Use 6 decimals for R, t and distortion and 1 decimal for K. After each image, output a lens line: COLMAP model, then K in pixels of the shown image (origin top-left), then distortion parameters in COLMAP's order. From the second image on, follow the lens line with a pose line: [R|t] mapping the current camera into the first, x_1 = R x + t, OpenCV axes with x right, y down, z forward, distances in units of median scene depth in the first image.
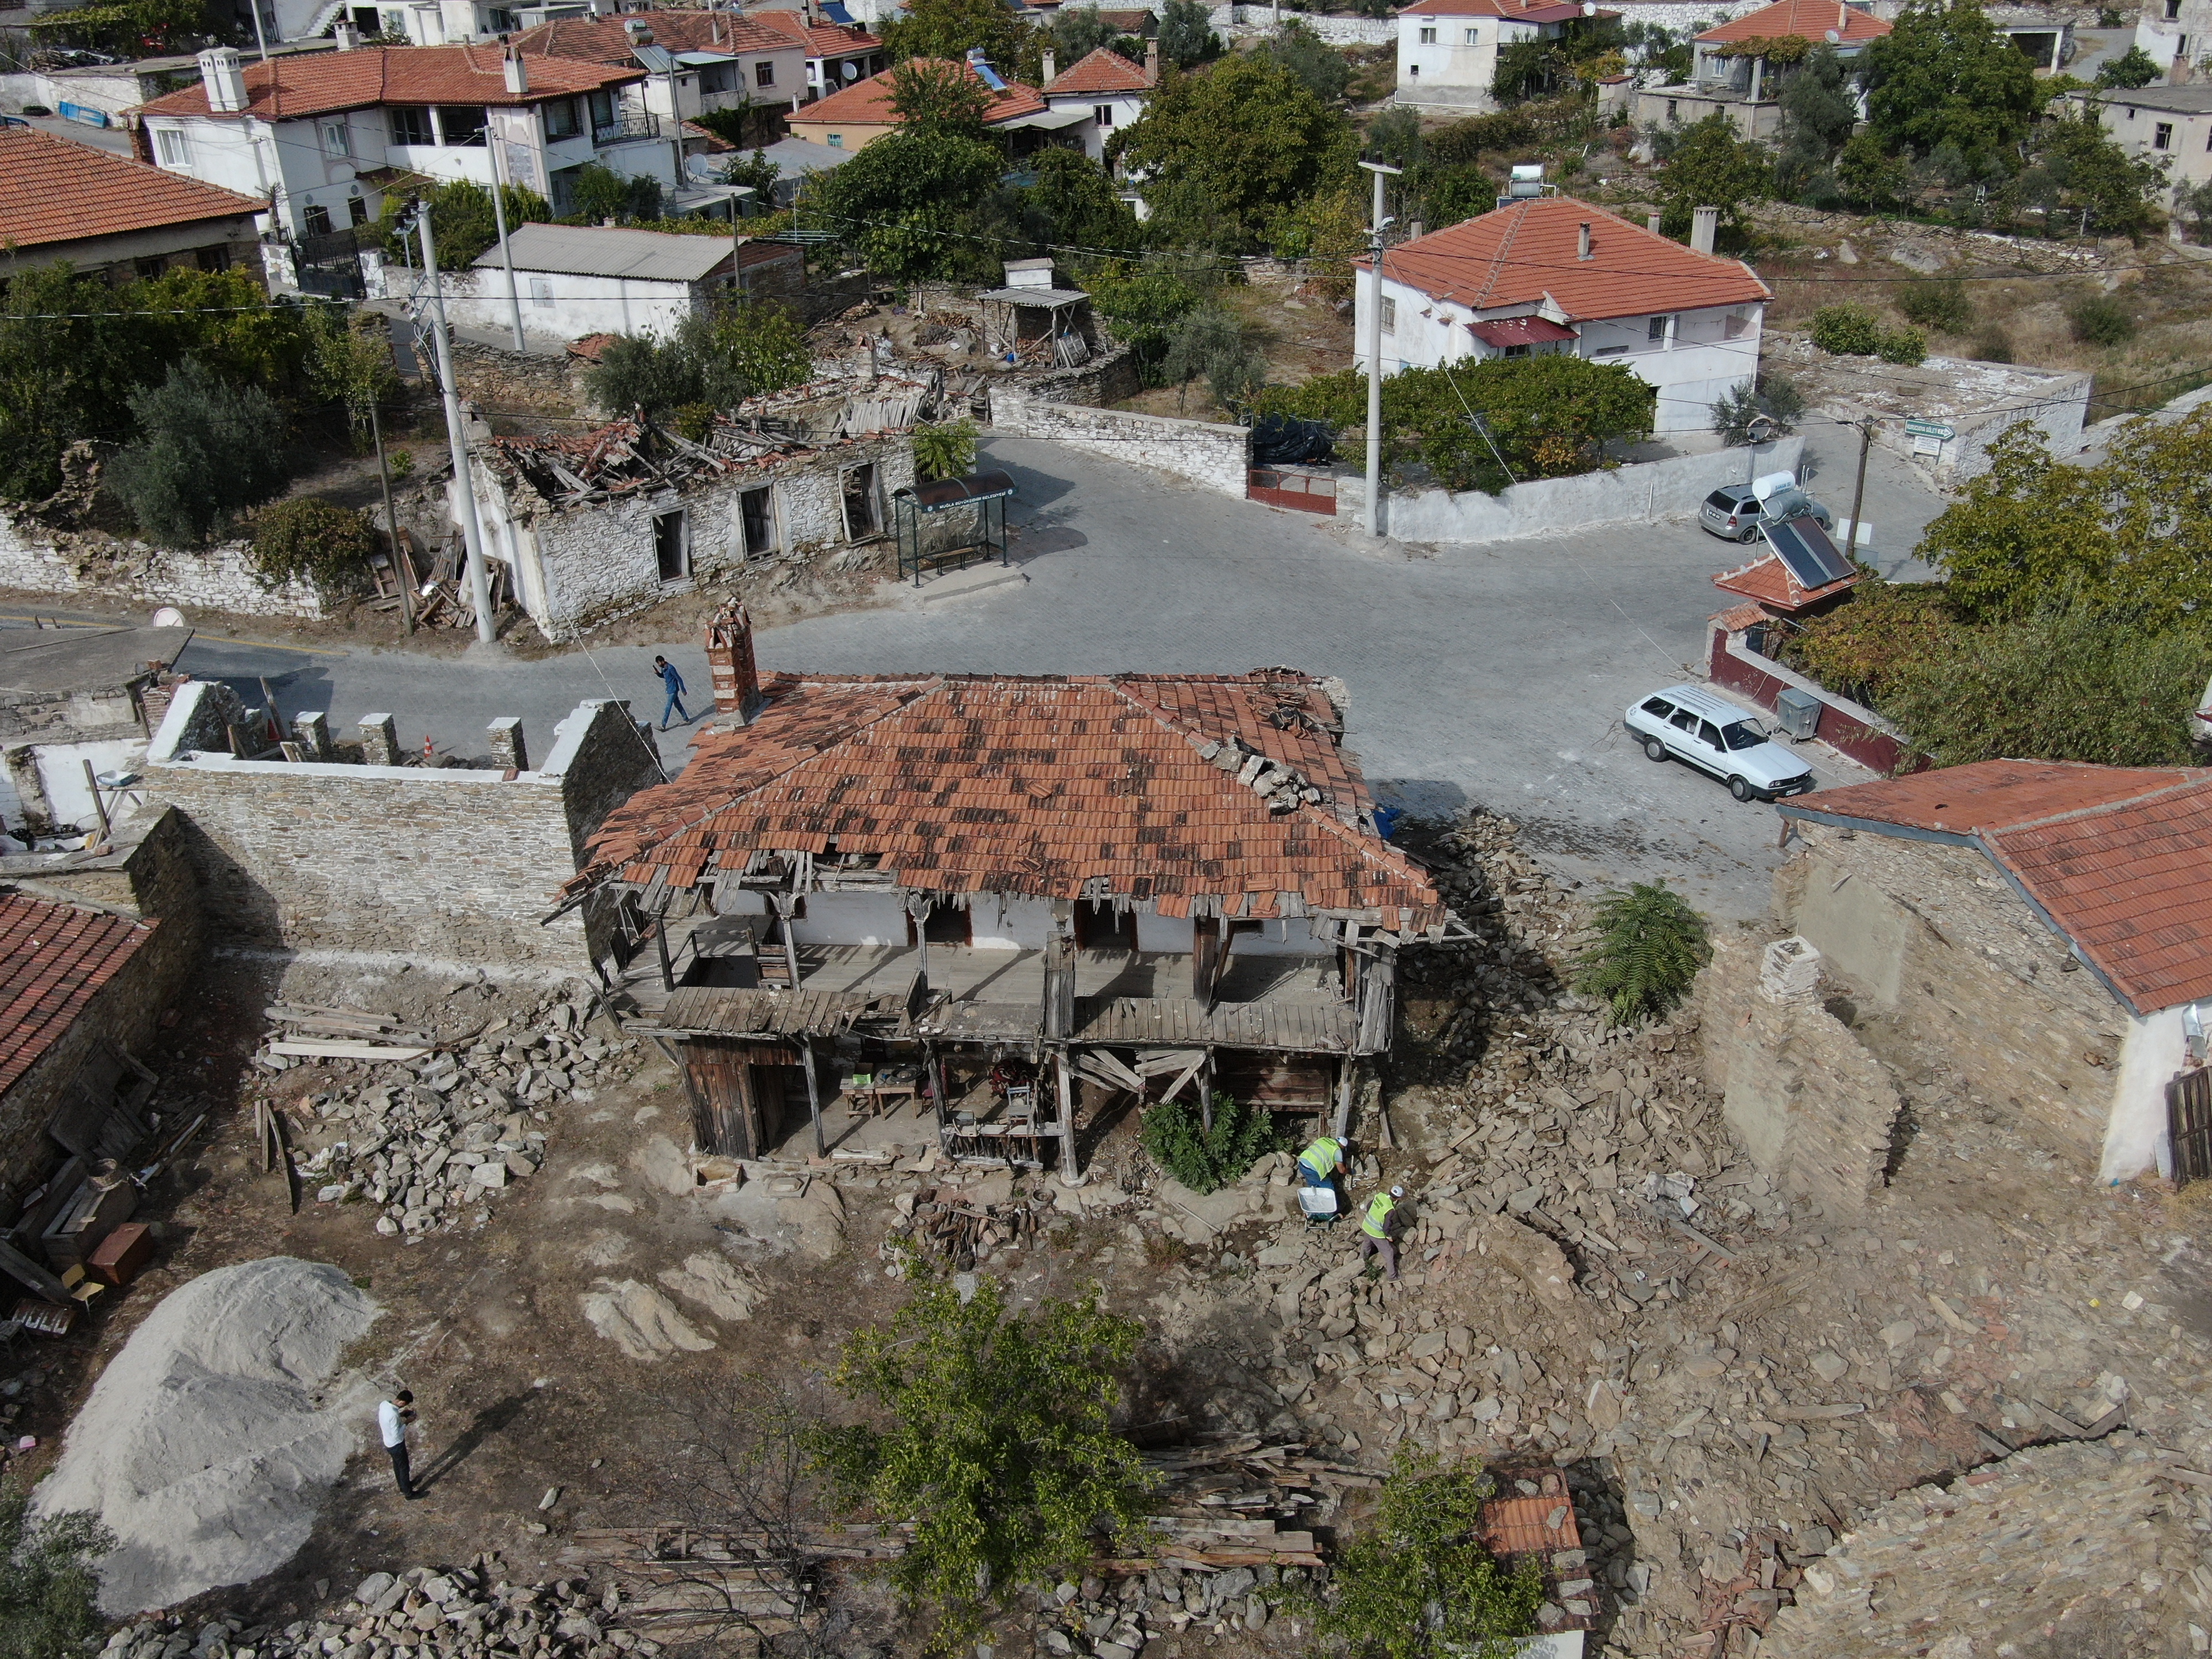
lens RADIAL K [[1973.6, 0, 1106.0], [0, 1973.6, 829.5], [0, 0, 1]] dist [-0.004885, 0.022237]
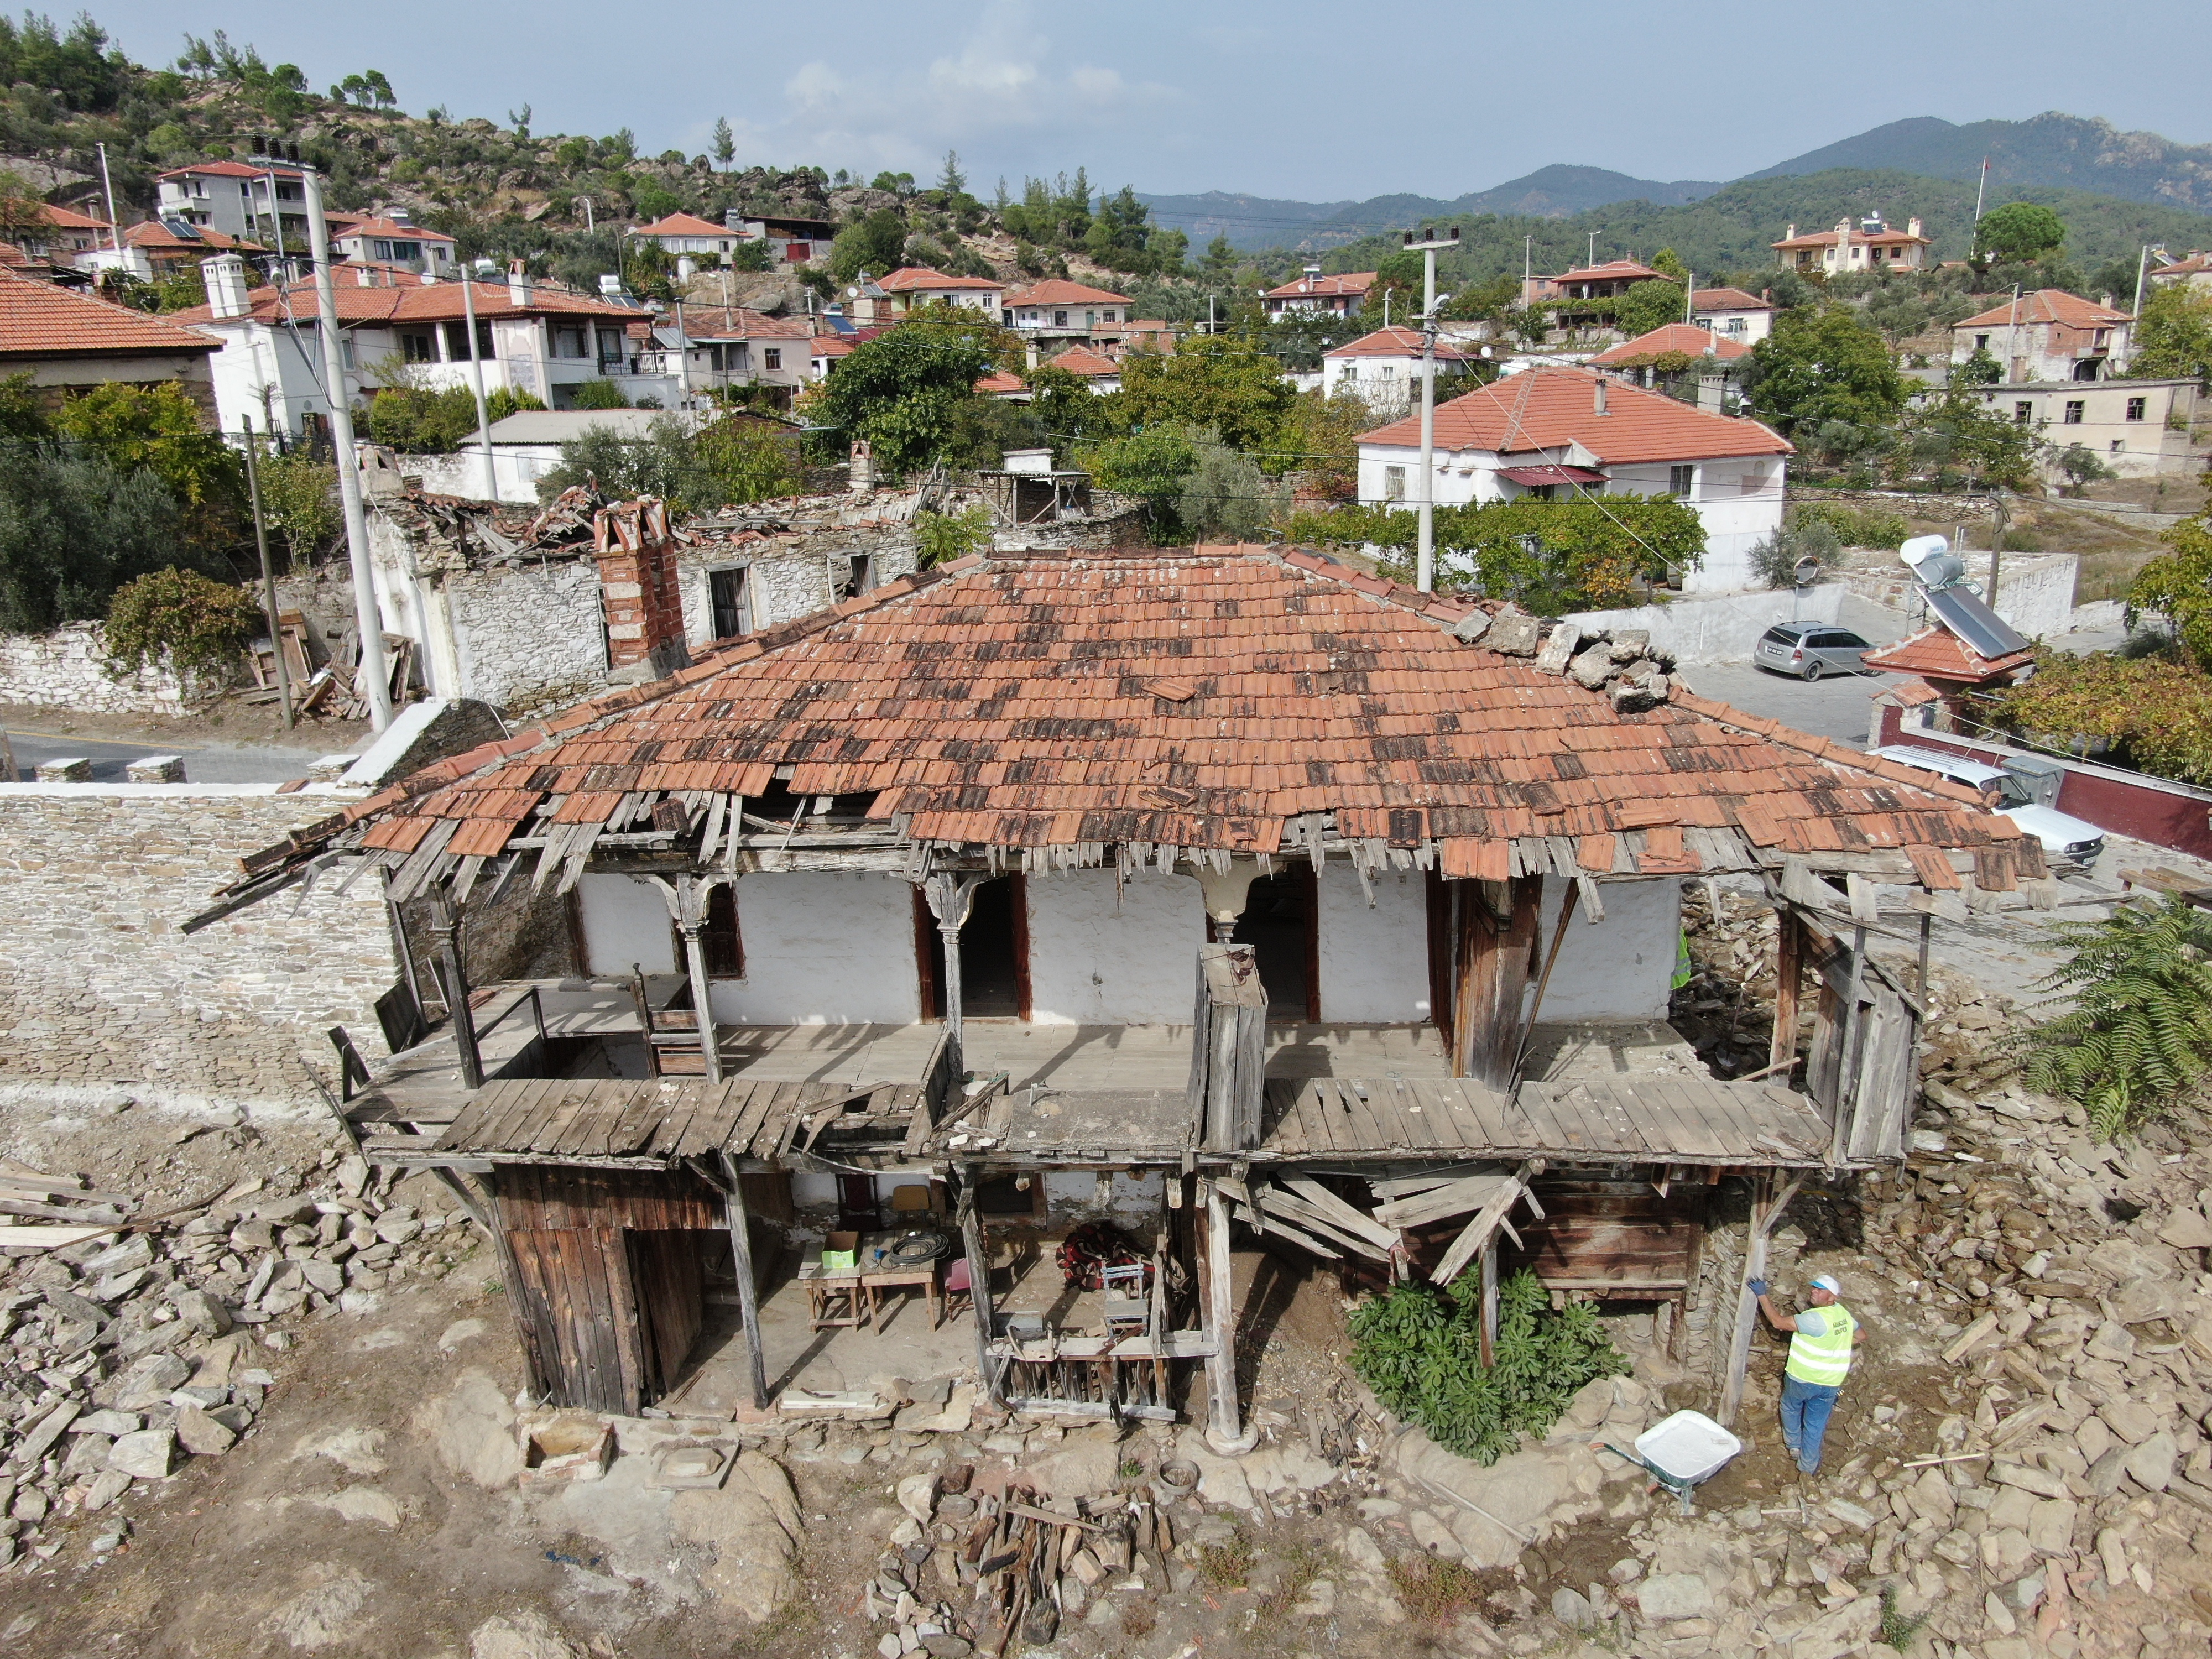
lens RADIAL K [[1587.7, 0, 1106.0], [0, 1587.7, 829.5], [0, 0, 1]] dist [-0.015263, 0.004404]
pose [[0.999411, -0.012178, 0.032077, -0.061900], [0.017453, 0.985341, -0.169700, 0.085597], [-0.029540, 0.170160, 0.984974, 0.544566]]
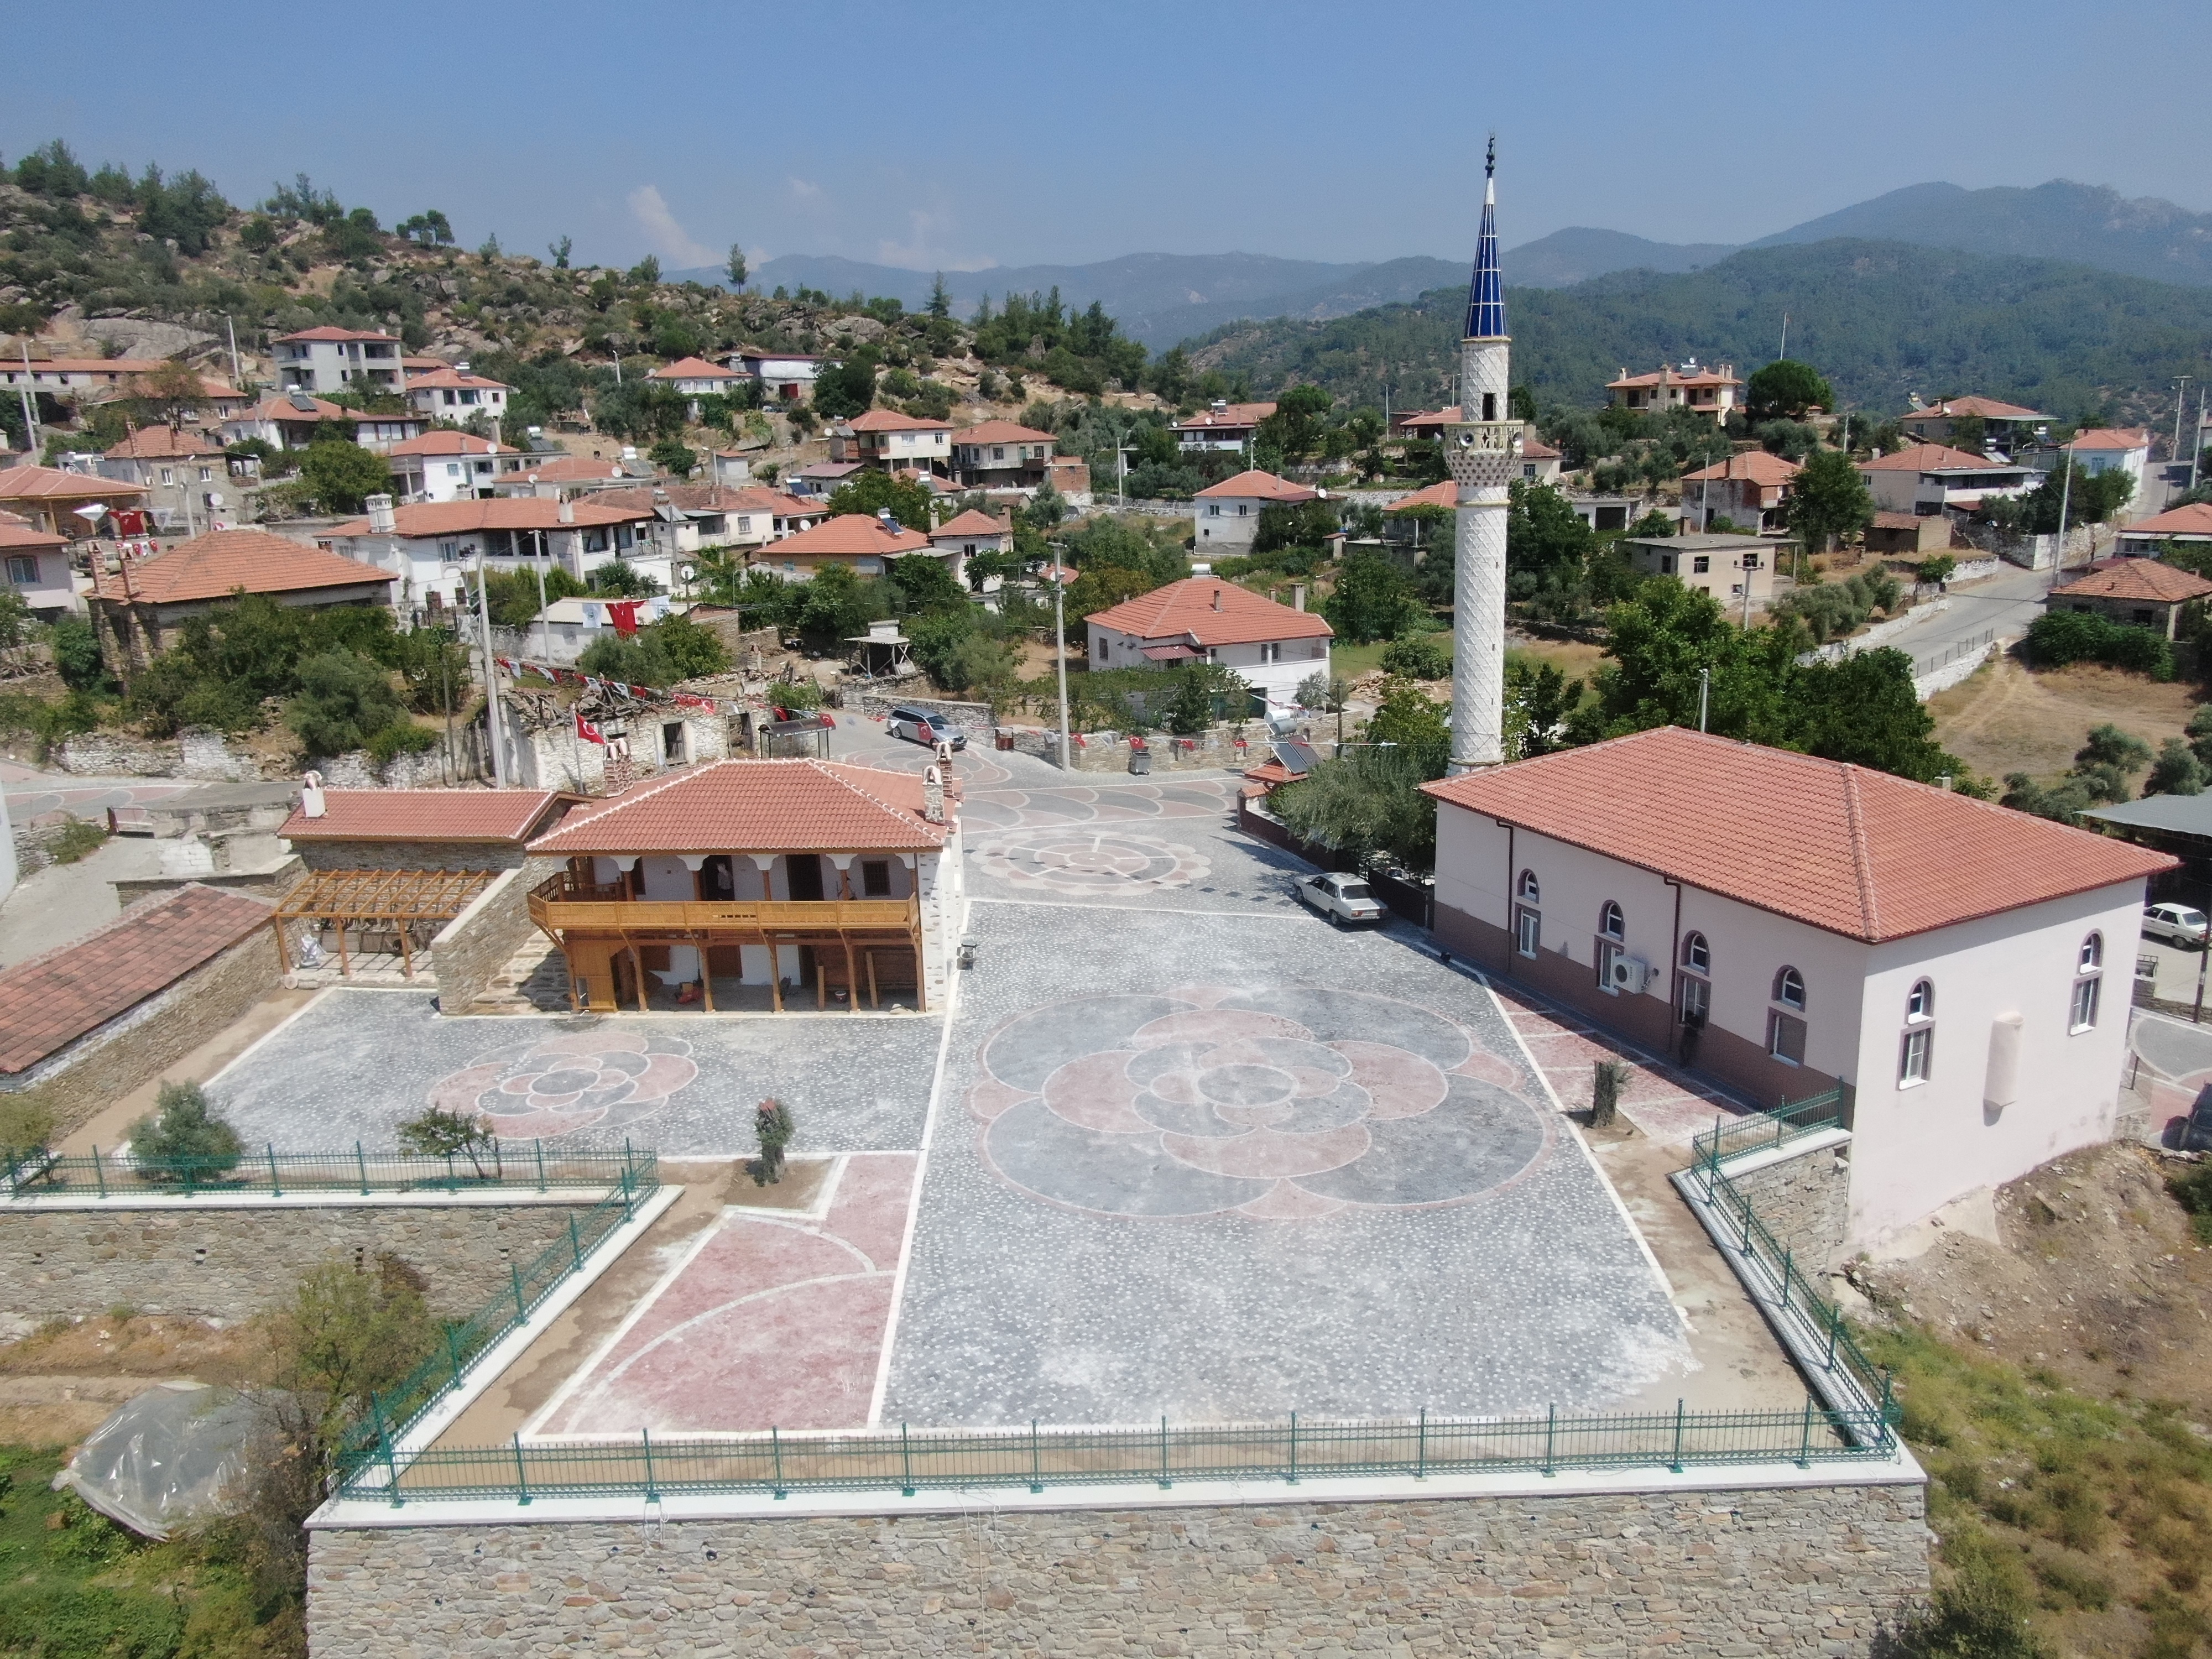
lens RADIAL K [[1587.7, 0, 1106.0], [0, 1587.7, 829.5], [0, 0, 1]] dist [-0.015263, 0.004404]
pose [[0.999797, -0.002794, 0.019937, 0.253269], [0.006741, 0.979624, -0.200725, 0.294210], [-0.018970, 0.200819, 0.979445, -0.475450]]
